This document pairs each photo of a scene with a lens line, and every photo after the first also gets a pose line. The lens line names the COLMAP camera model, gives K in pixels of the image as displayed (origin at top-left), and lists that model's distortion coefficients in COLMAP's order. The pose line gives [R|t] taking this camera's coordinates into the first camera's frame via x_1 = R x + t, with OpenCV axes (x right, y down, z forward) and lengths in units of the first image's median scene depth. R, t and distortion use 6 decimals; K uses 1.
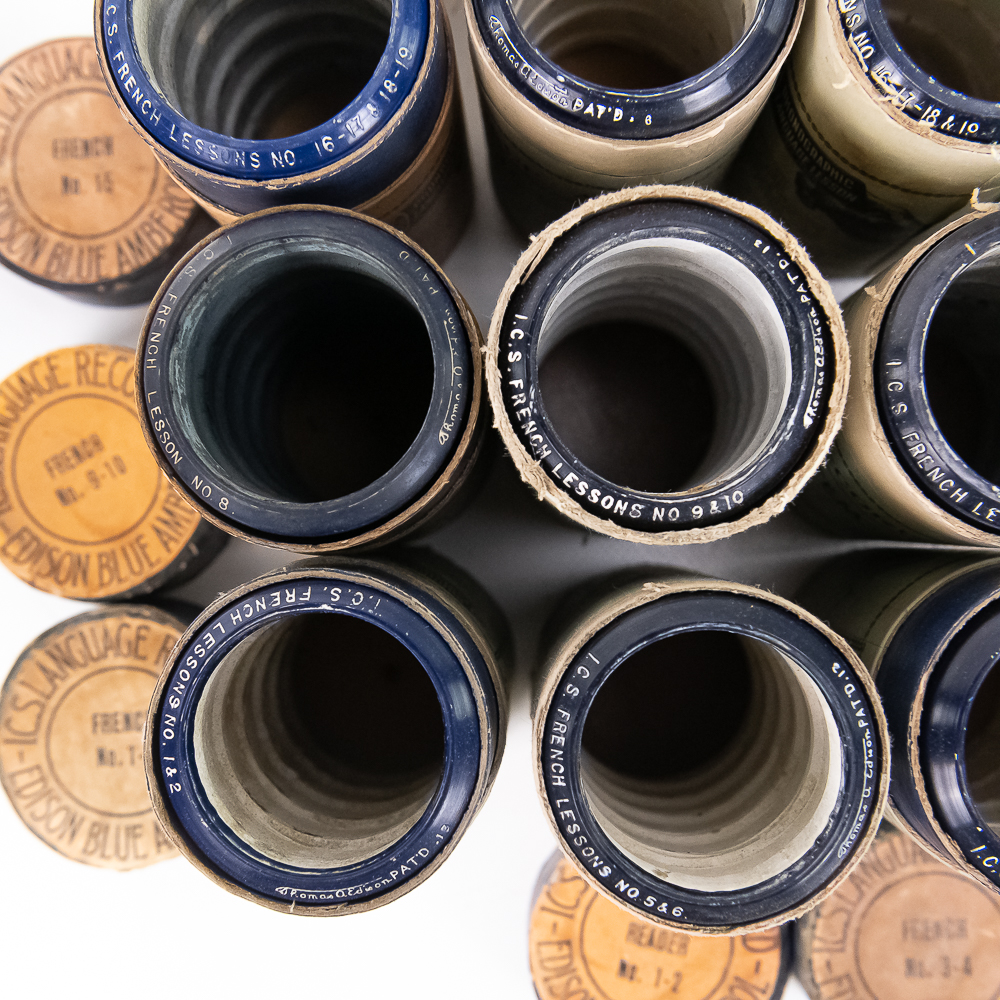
lens RADIAL K [[1671.7, 0, 500.0], [0, 1671.7, 500.0], [0, 0, 1]] dist [0.016866, -0.027268]
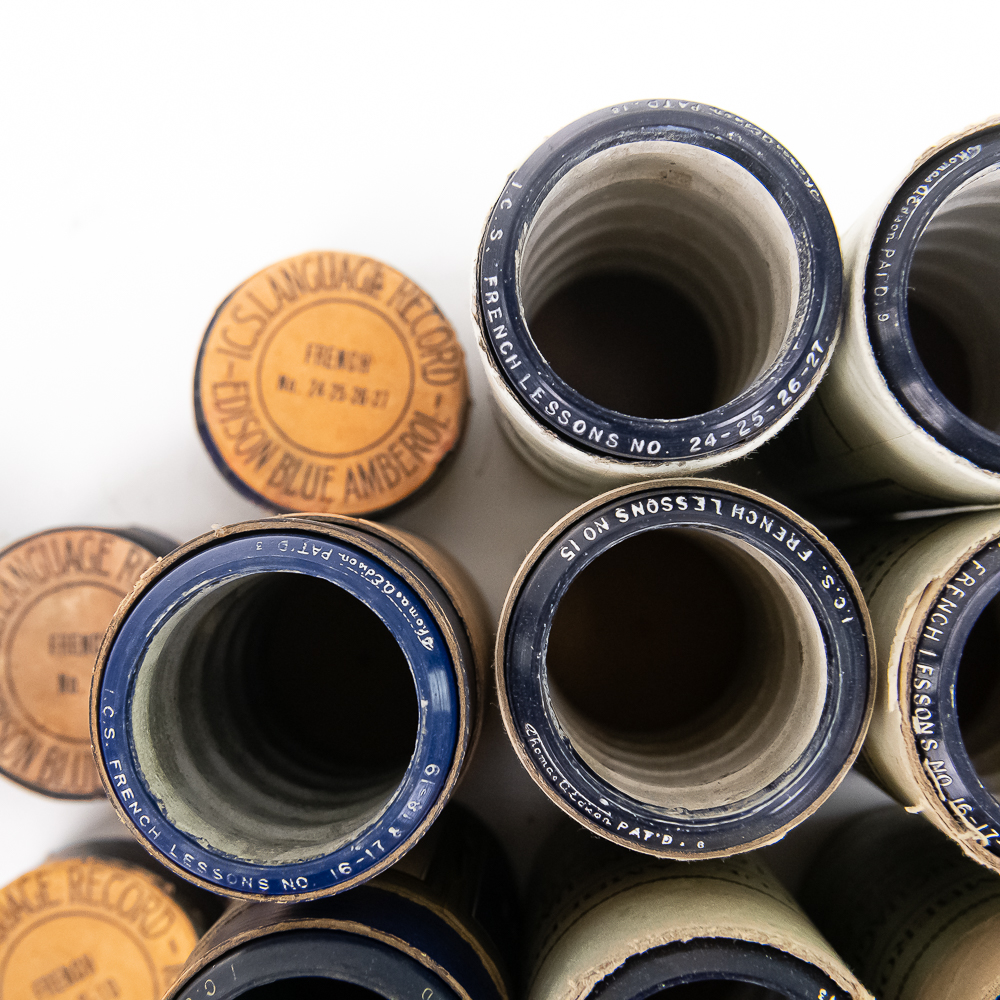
lens RADIAL K [[1671.7, 0, 500.0], [0, 1671.7, 500.0], [0, 0, 1]] dist [0.016866, -0.027268]
pose [[0.999898, 0.013581, -0.004532, -0.017600], [-0.013737, 0.999242, -0.036413, -0.373988], [0.004034, 0.036471, 0.999327, 0.091035]]
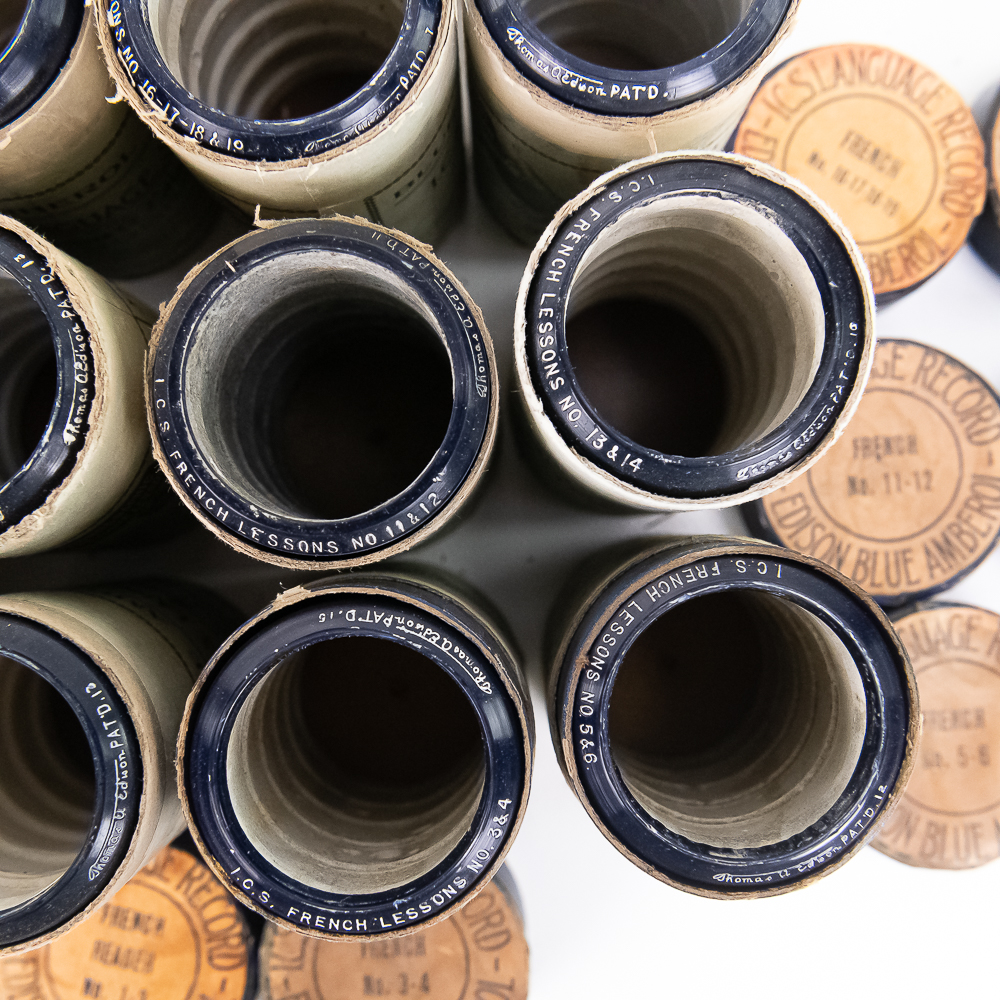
lens RADIAL K [[1669.5, 0, 500.0], [0, 1669.5, 500.0], [0, 0, 1]] dist [0.009182, -0.048080]
pose [[0.999417, 0.006670, 0.033496, 0.396025], [-0.006555, 0.999972, -0.003537, -0.008586], [-0.033519, 0.003315, 0.999433, 0.004927]]
